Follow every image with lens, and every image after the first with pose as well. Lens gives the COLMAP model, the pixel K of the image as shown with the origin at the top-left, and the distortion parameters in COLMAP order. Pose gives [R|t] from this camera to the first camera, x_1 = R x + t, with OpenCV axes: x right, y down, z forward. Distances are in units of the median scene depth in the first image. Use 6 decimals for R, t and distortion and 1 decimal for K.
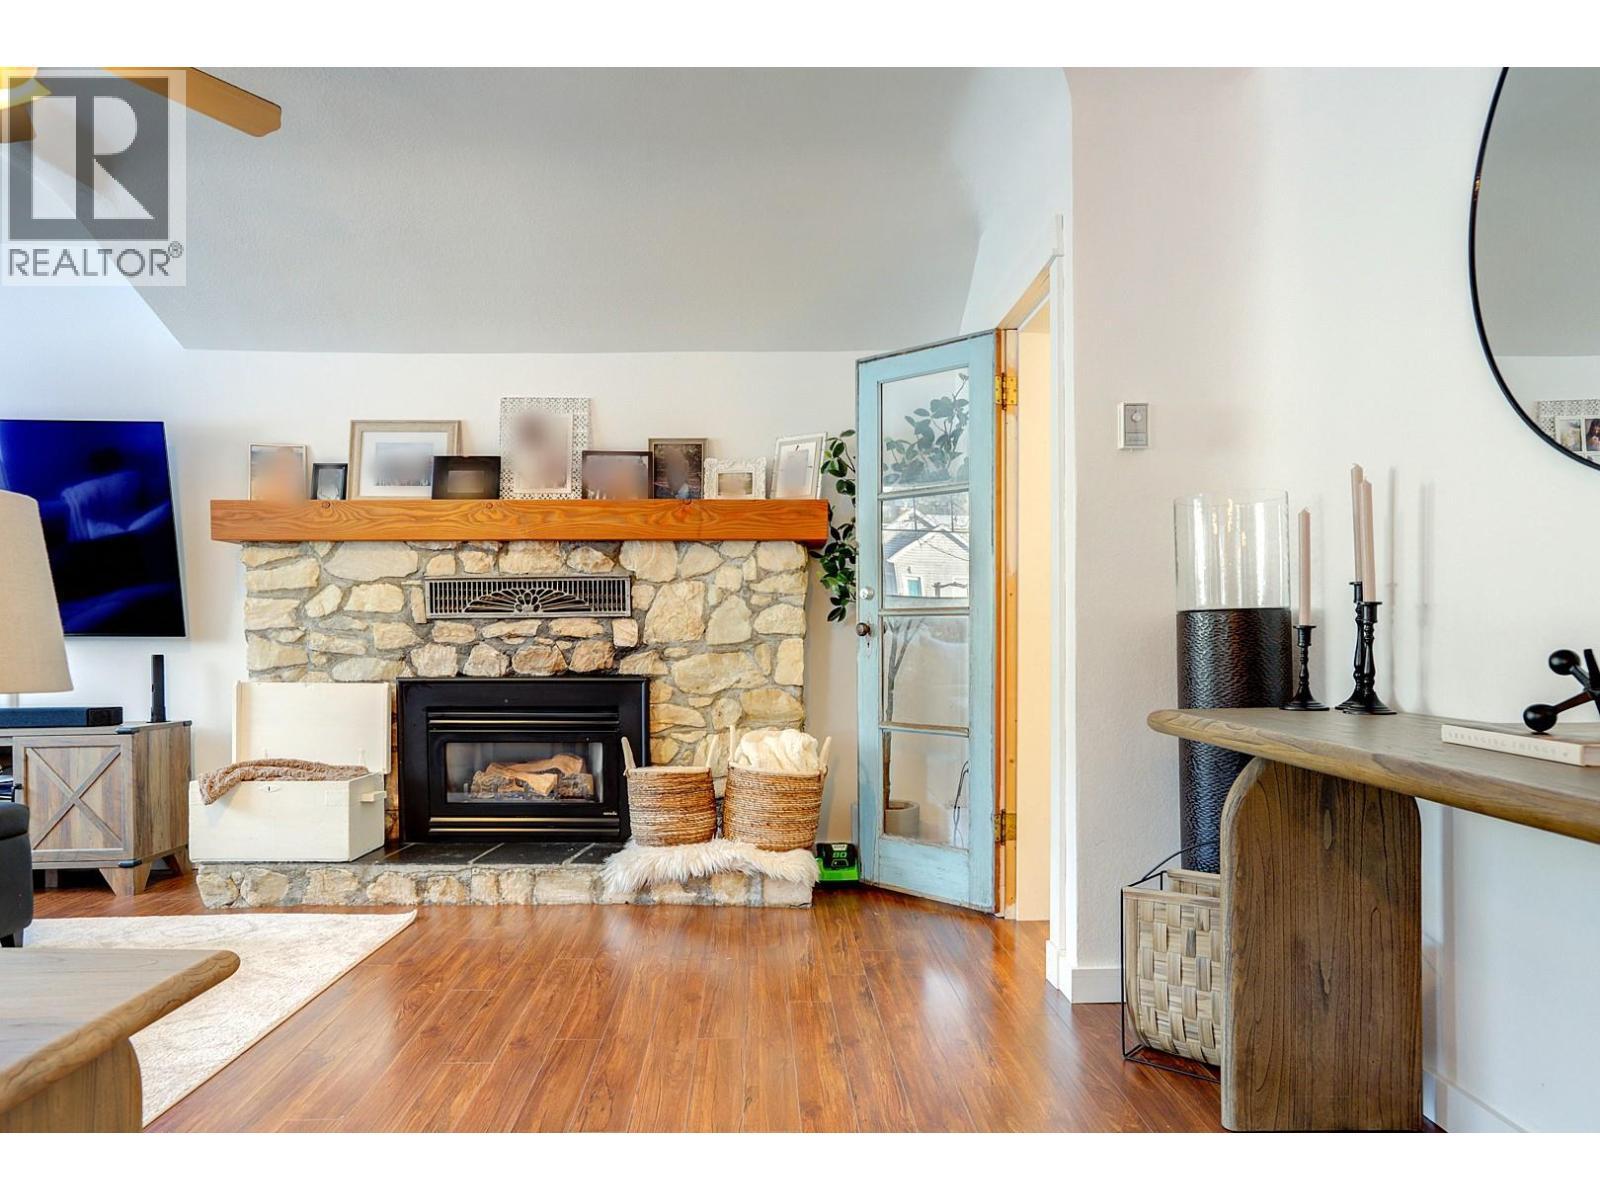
lens RADIAL K [[1119.9, 0, 790.1], [0, 1119.9, 654.5], [0, 0, 1]] dist [-0.008534, 0.003147]
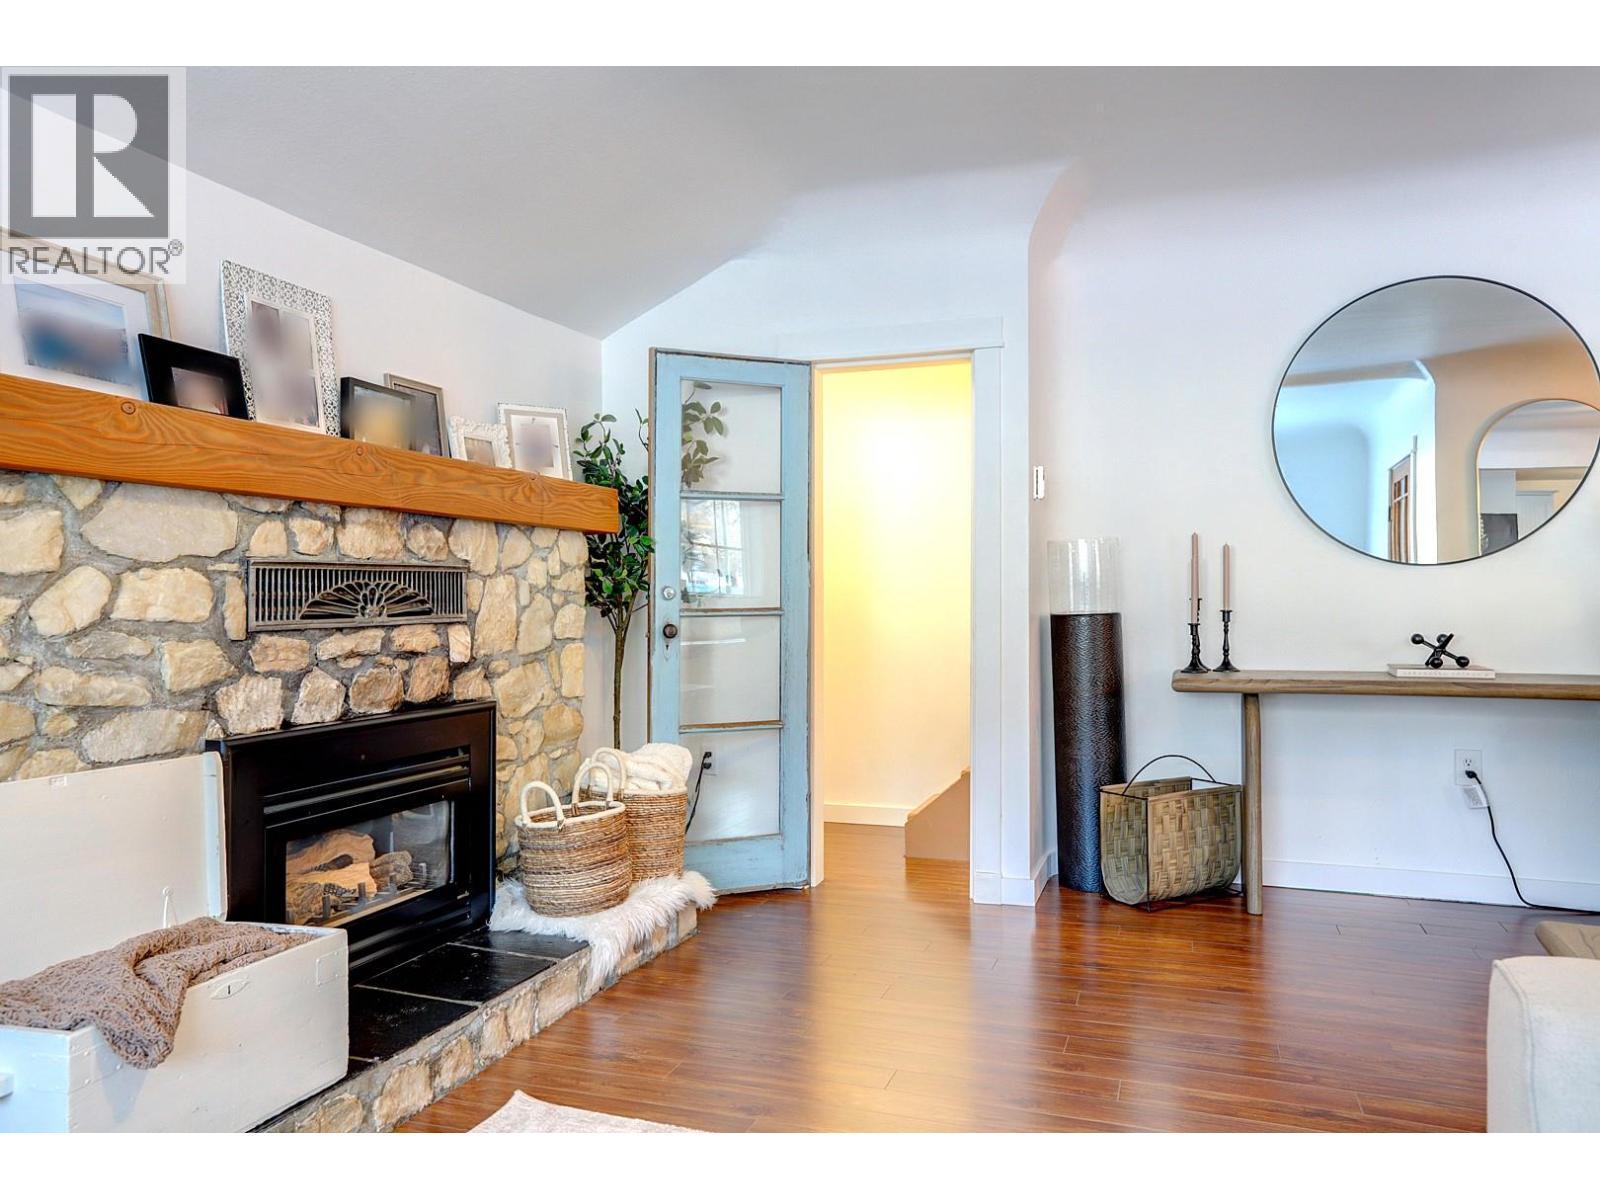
lens RADIAL K [[1119.9, 0, 831.8], [0, 1119.9, 594.4], [0, 0, 1]] dist [-0.008534, 0.003147]
pose [[0.328804, 0.004998, 0.944385, -0.762352], [0.026770, 0.999535, -0.014610, -0.034669], [-0.944019, 0.030085, 0.328518, 0.533691]]
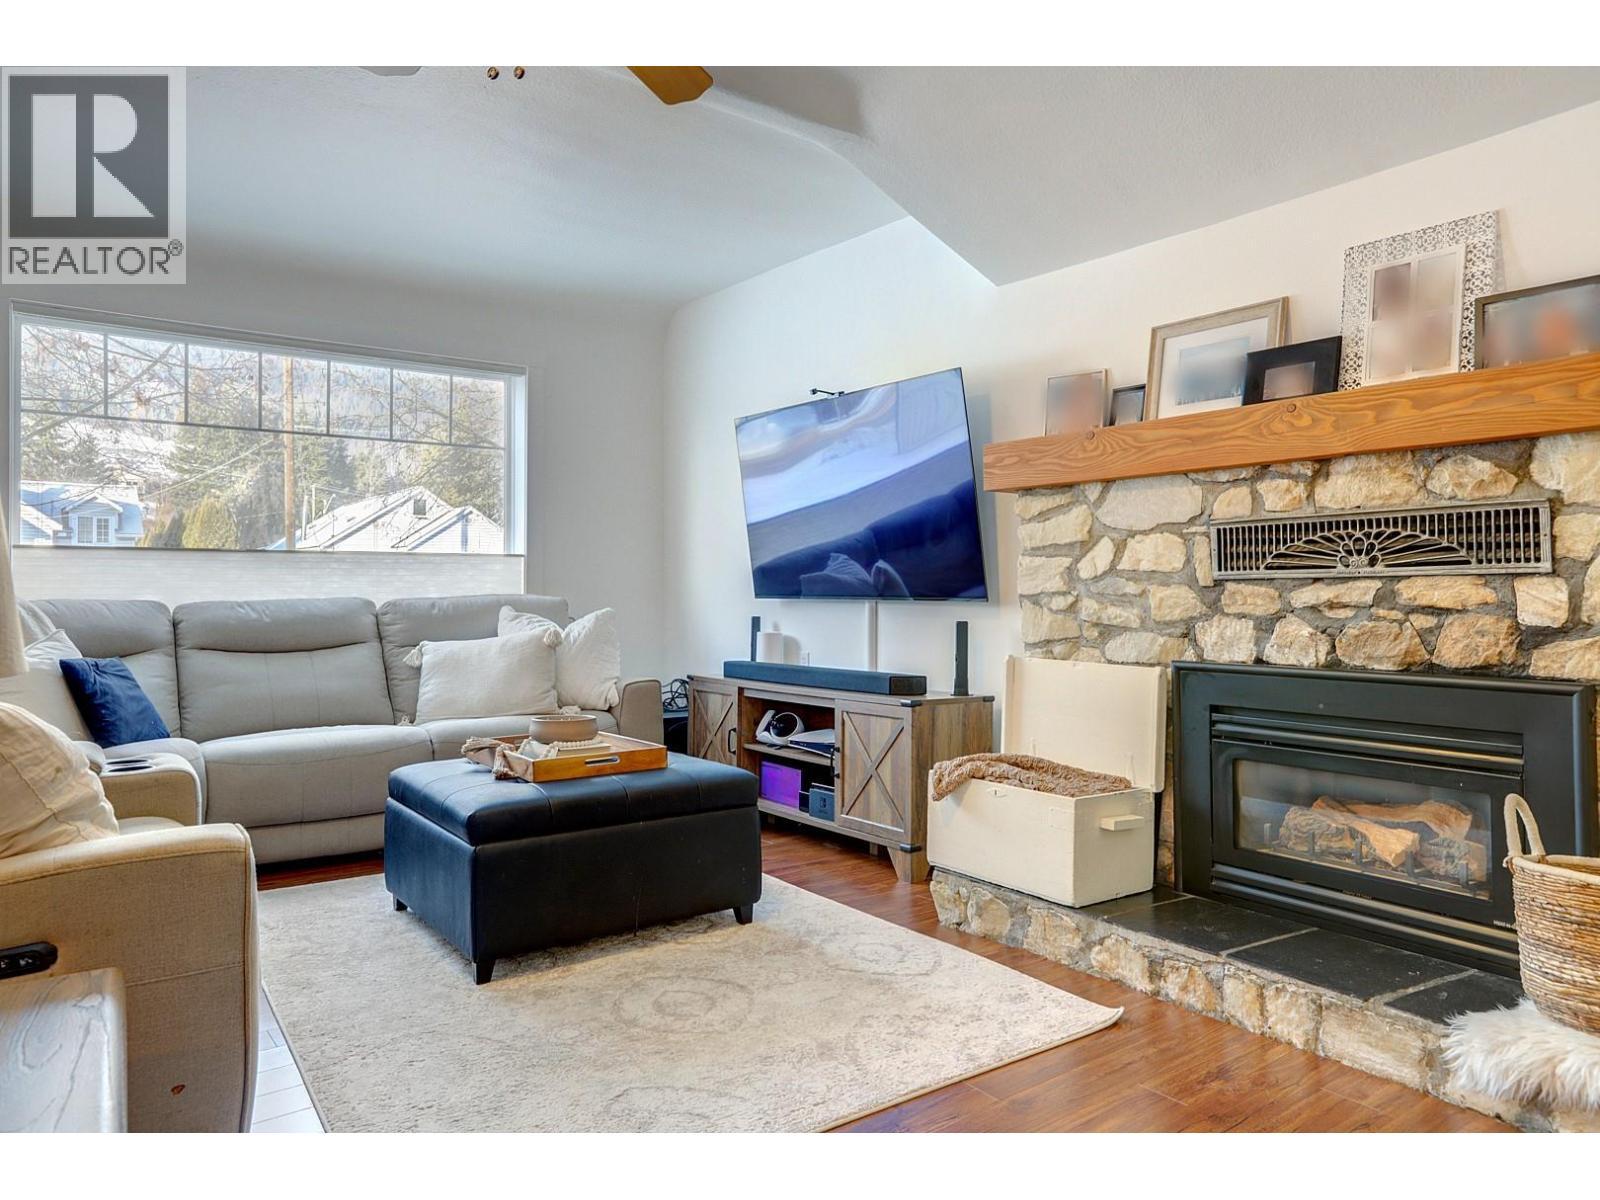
lens RADIAL K [[1060.2, 0, 794.5], [0, 1060.2, 570.9], [0, 0, 1]] dist [-0.018621, 0.031058]
pose [[0.578313, -0.015451, -0.815668, 0.067657], [-0.020986, 0.999208, -0.033807, -0.009351], [0.815545, 0.036668, 0.577531, 0.397097]]
